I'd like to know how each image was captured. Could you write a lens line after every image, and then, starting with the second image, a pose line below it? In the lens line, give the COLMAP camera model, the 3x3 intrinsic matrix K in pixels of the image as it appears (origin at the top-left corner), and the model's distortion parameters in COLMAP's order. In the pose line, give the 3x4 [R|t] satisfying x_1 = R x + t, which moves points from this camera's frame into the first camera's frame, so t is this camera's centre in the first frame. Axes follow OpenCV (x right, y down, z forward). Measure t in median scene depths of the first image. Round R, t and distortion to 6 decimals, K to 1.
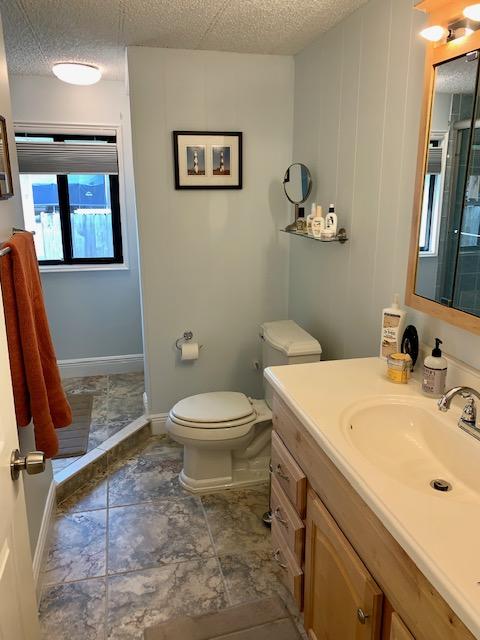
lens RADIAL K [[485.9, 0, 240.0], [0, 485.9, 320.0], [0, 0, 1]] dist [0.051629, -0.070914]
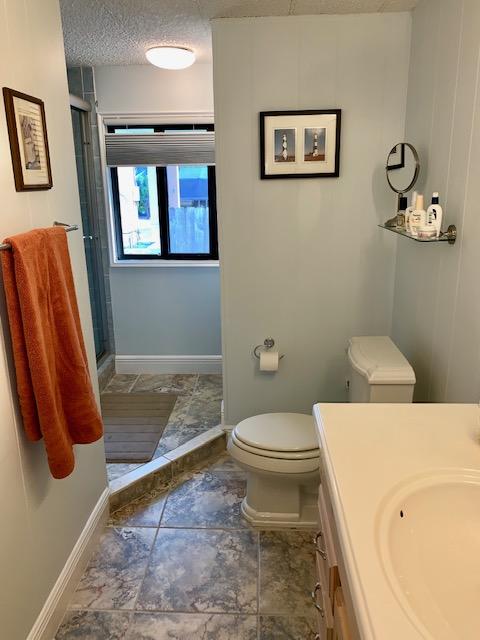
lens RADIAL K [[485.9, 0, 240.0], [0, 485.9, 320.0], [0, 0, 1]] dist [0.051629, -0.070914]
pose [[0.958688, 0.063118, -0.277369, 0.098113], [-0.059480, 0.997998, 0.021517, -0.030387], [0.278171, -0.004130, 0.960523, 0.145576]]
